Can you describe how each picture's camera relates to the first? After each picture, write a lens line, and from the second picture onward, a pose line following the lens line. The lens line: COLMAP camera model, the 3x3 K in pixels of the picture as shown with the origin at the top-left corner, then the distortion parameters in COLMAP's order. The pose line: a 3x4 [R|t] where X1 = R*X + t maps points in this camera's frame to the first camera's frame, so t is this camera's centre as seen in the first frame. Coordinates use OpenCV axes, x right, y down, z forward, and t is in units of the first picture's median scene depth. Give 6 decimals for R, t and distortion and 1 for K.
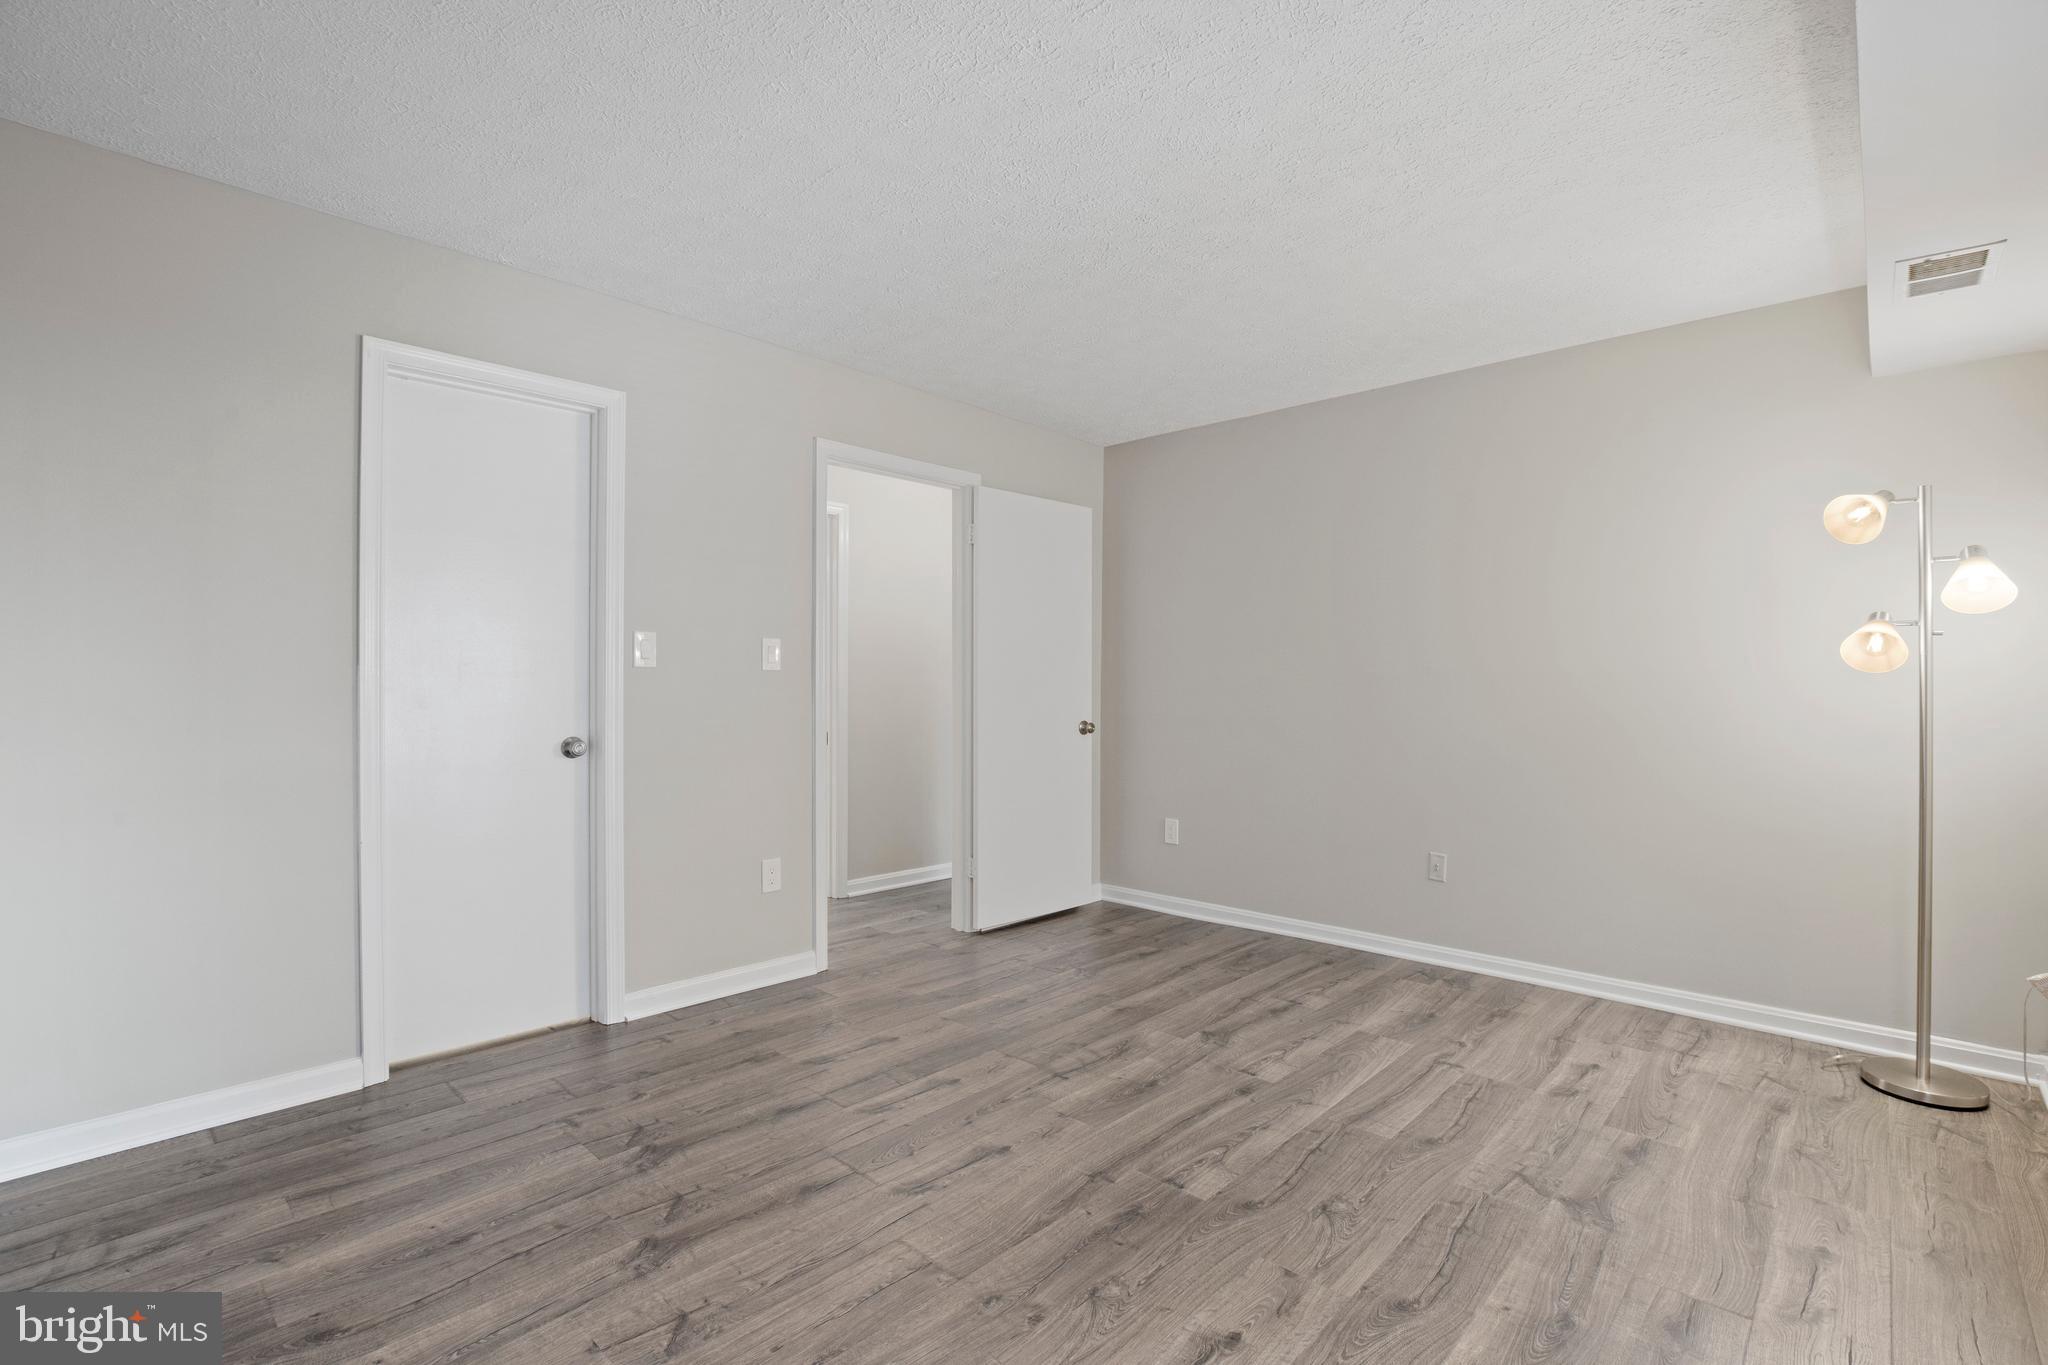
lens RADIAL K [[922.2, 0, 1036.0], [0, 922.2, 689.8], [0, 0, 1]] dist [-0.024420, 0.000918]
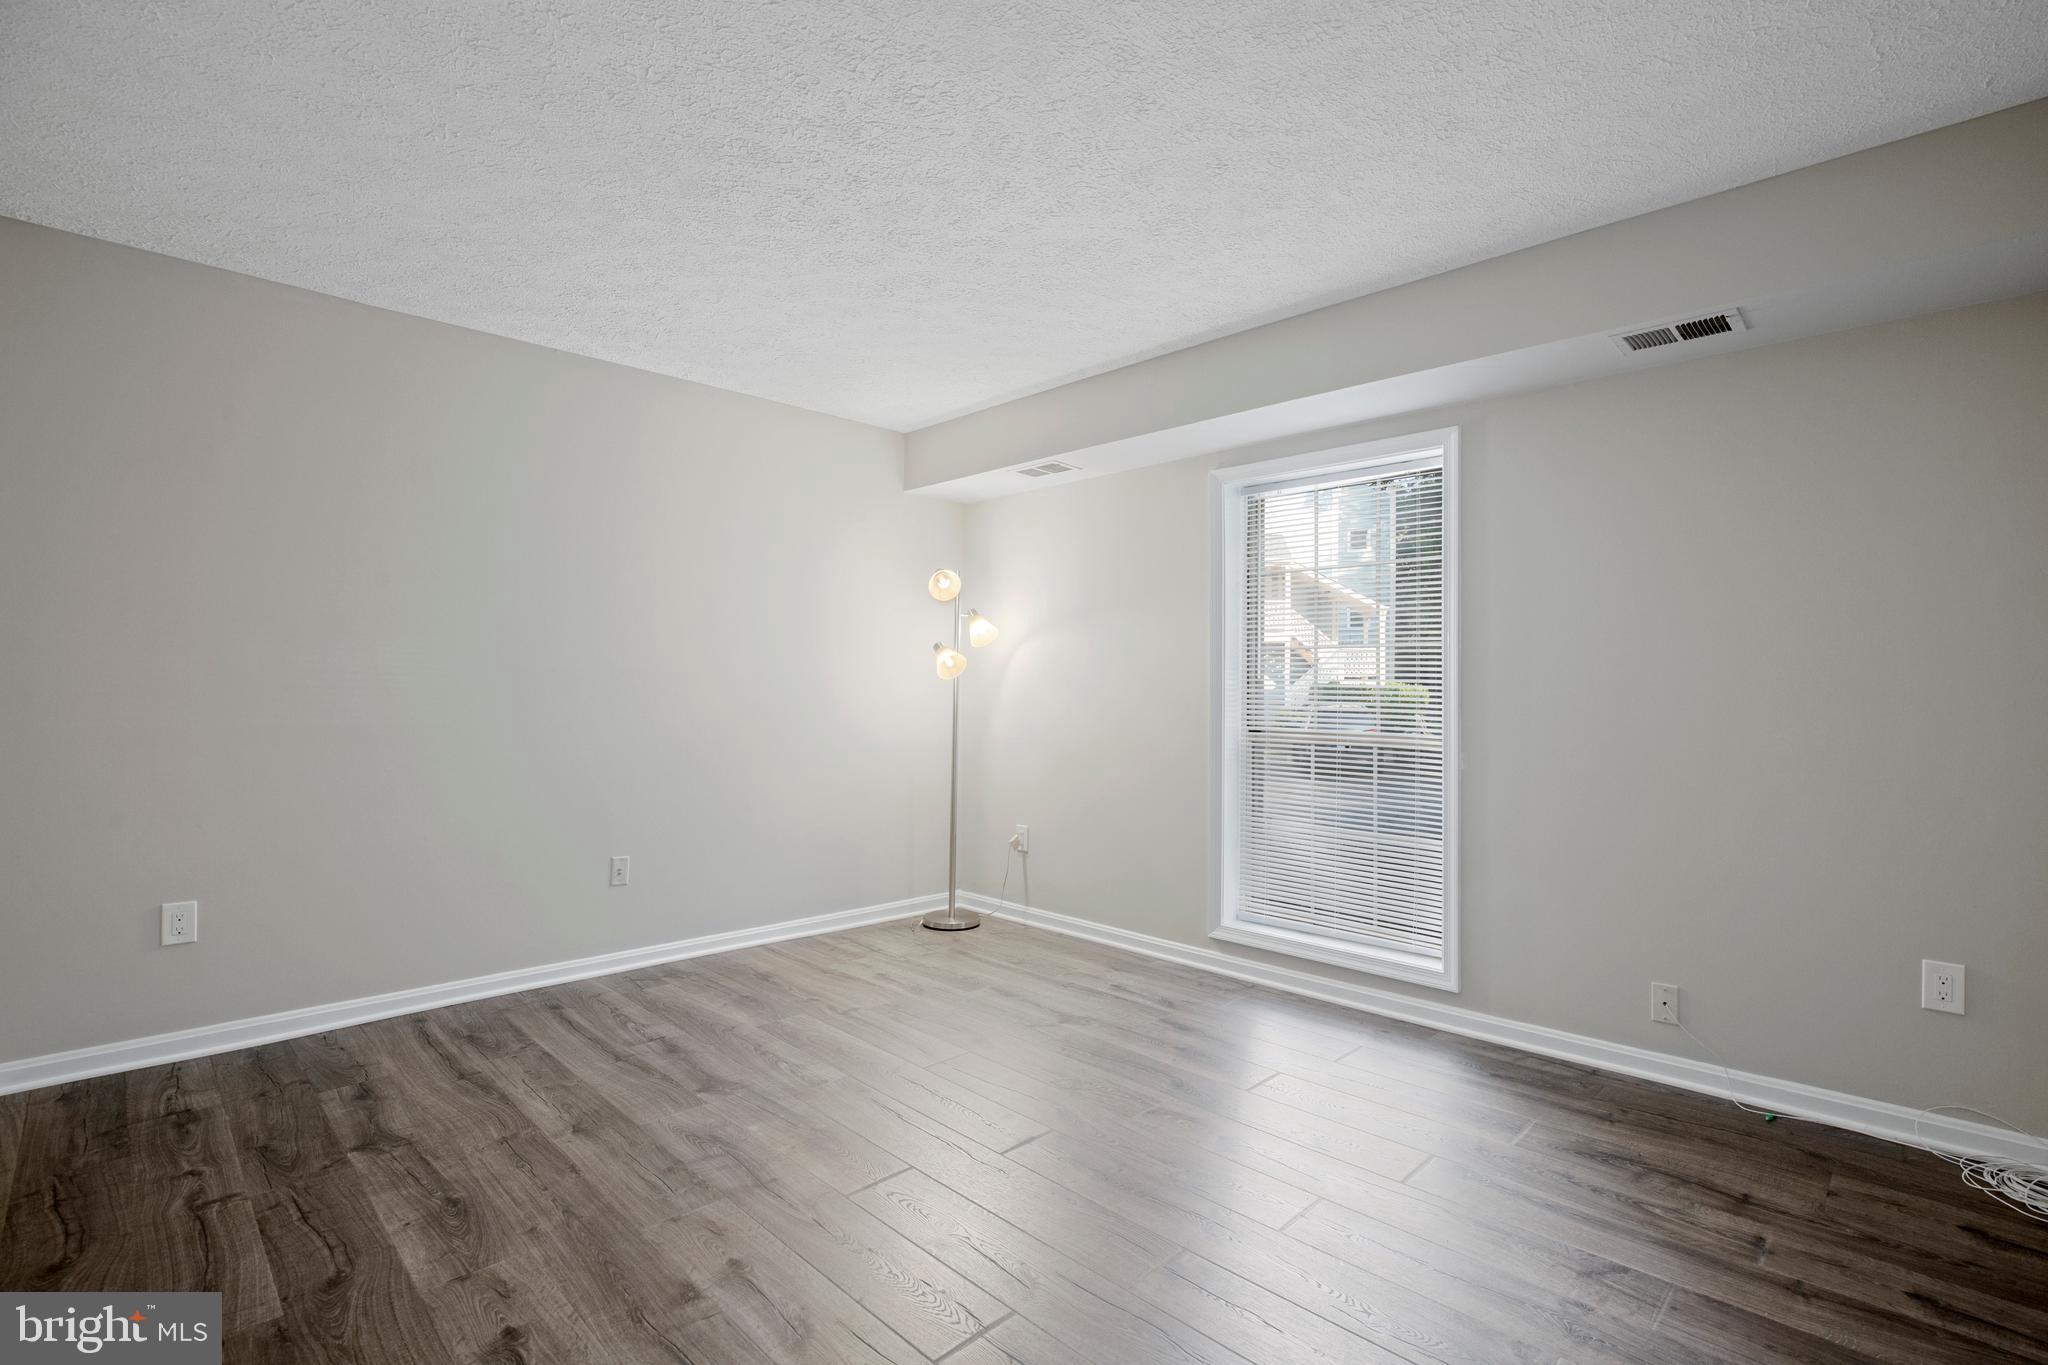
lens RADIAL K [[941.8, 0, 1024.0], [0, 941.8, 682.5], [0, 0, 1]] dist [-0.038068, 0.009227]
pose [[0.041264, 0.009535, 0.999103, -0.775387], [-0.002943, 0.999951, -0.009422, 0.002615], [-0.999144, -0.002552, 0.041290, 0.771623]]
